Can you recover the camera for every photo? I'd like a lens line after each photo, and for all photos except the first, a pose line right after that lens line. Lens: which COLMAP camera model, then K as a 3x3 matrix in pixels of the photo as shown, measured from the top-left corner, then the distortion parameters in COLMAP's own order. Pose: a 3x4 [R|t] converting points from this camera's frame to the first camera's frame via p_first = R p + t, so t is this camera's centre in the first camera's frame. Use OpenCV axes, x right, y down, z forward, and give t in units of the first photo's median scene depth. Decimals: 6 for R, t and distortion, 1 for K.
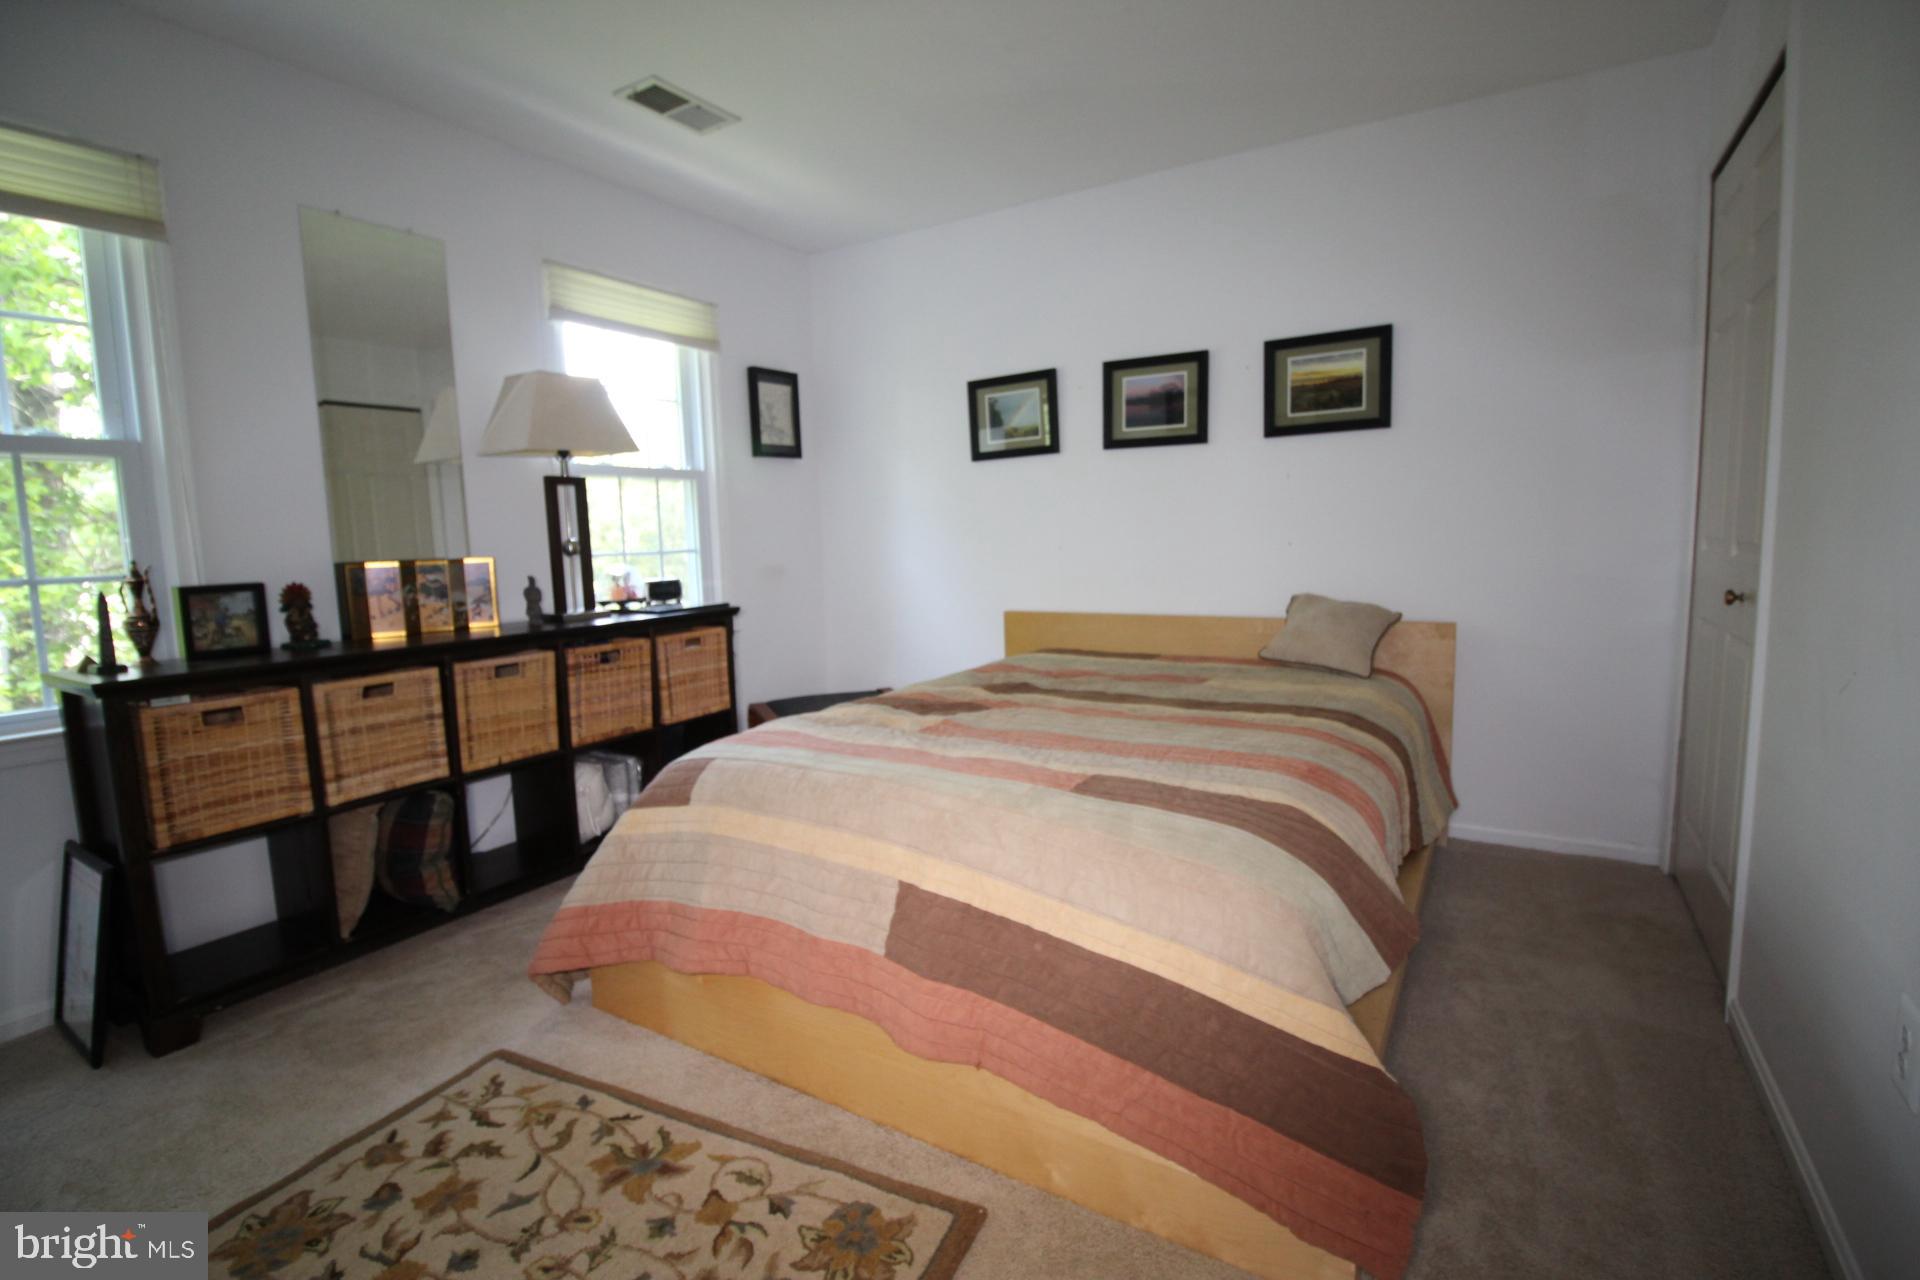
lens RADIAL K [[886.1, 0, 963.0], [0, 886.1, 631.9], [0, 0, 1]] dist [-0.013684, -0.006664]
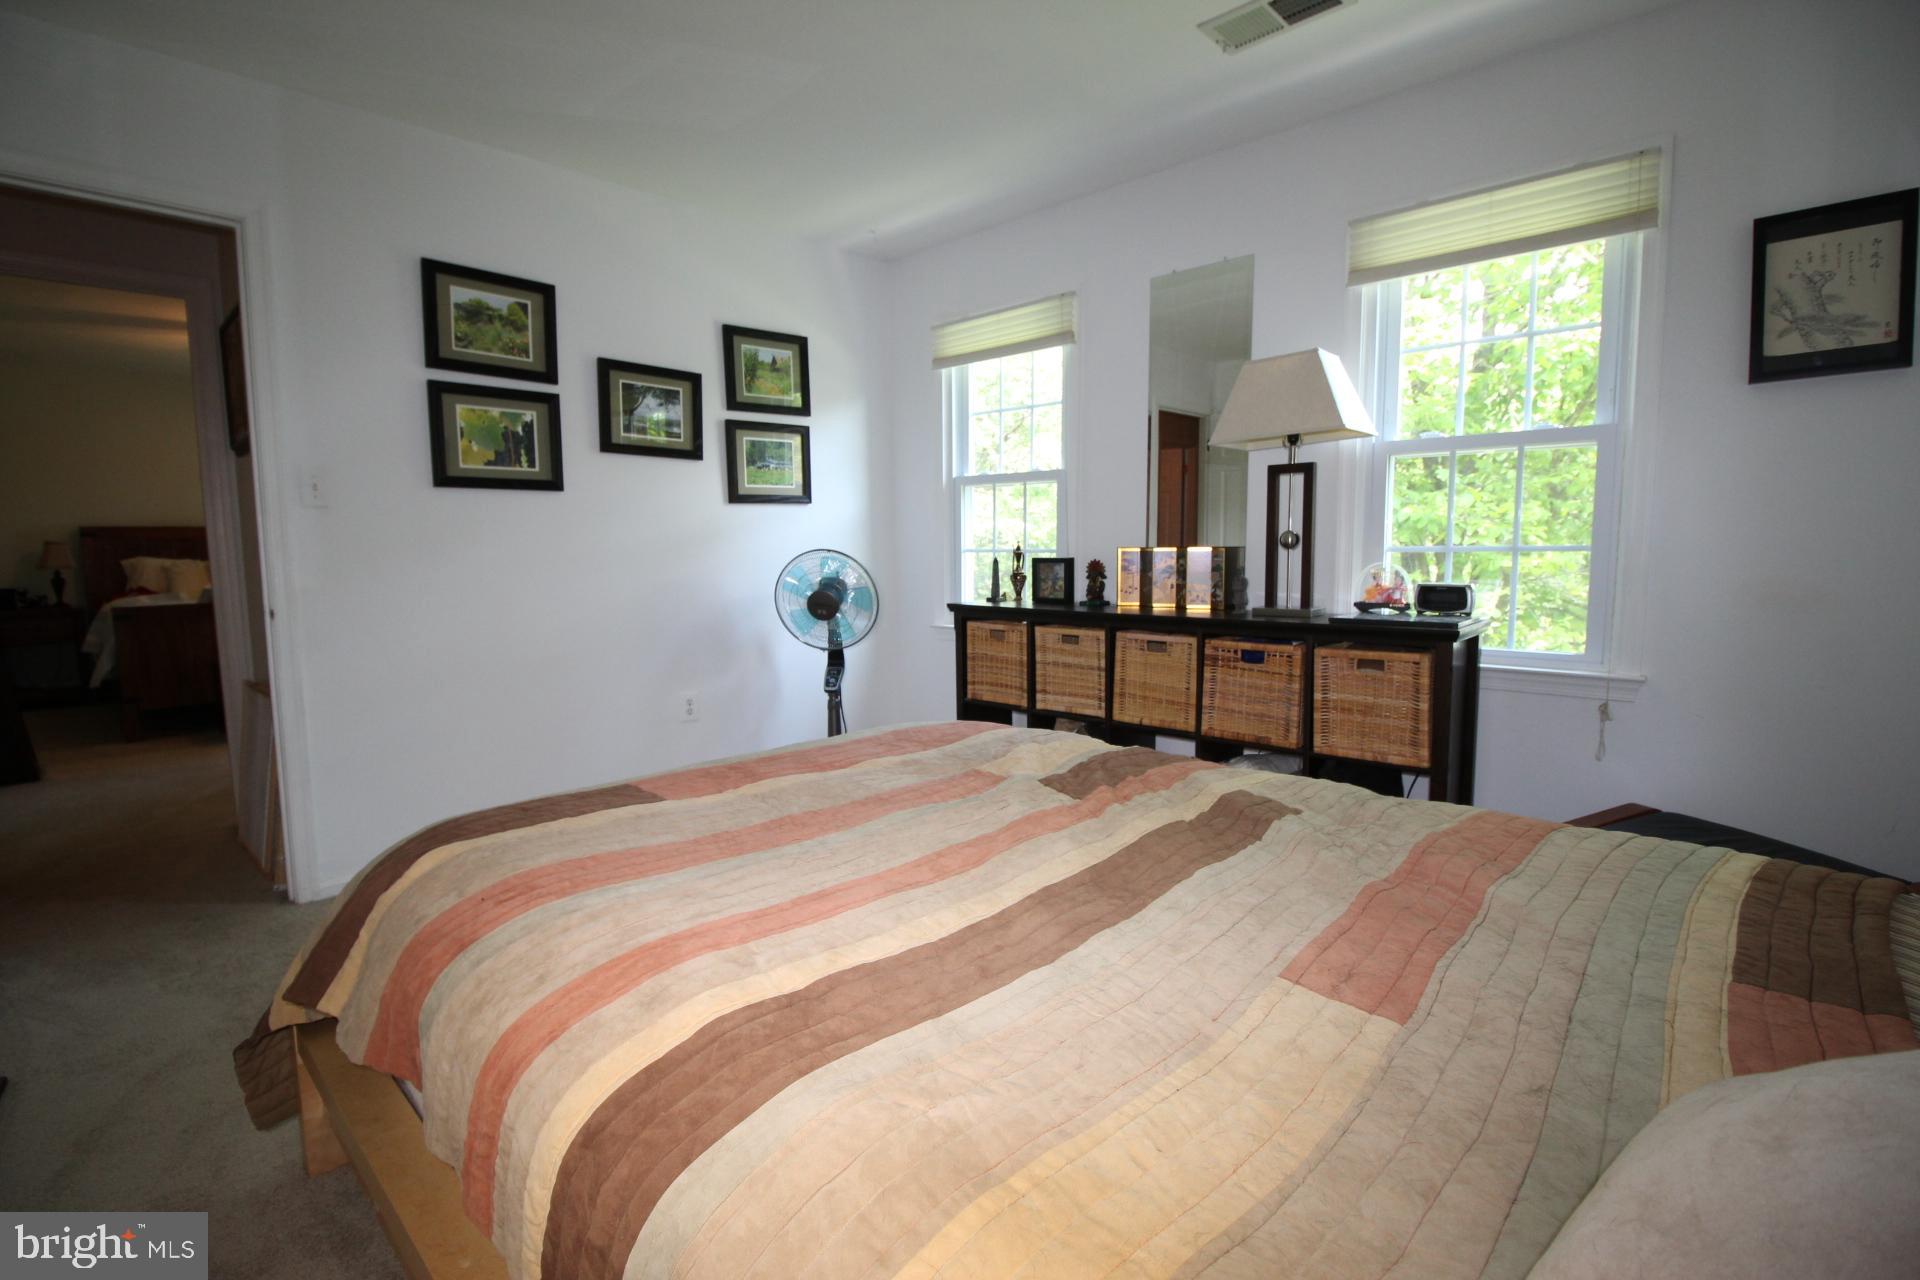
lens RADIAL K [[886.1, 0, 964.5], [0, 886.1, 637.2], [0, 0, 1]] dist [-0.013684, -0.006664]
pose [[-0.214016, 0.132602, -0.967788, 0.640615], [-0.092251, 0.983572, 0.155165, -0.122762], [0.972464, 0.122488, -0.198268, 0.984205]]
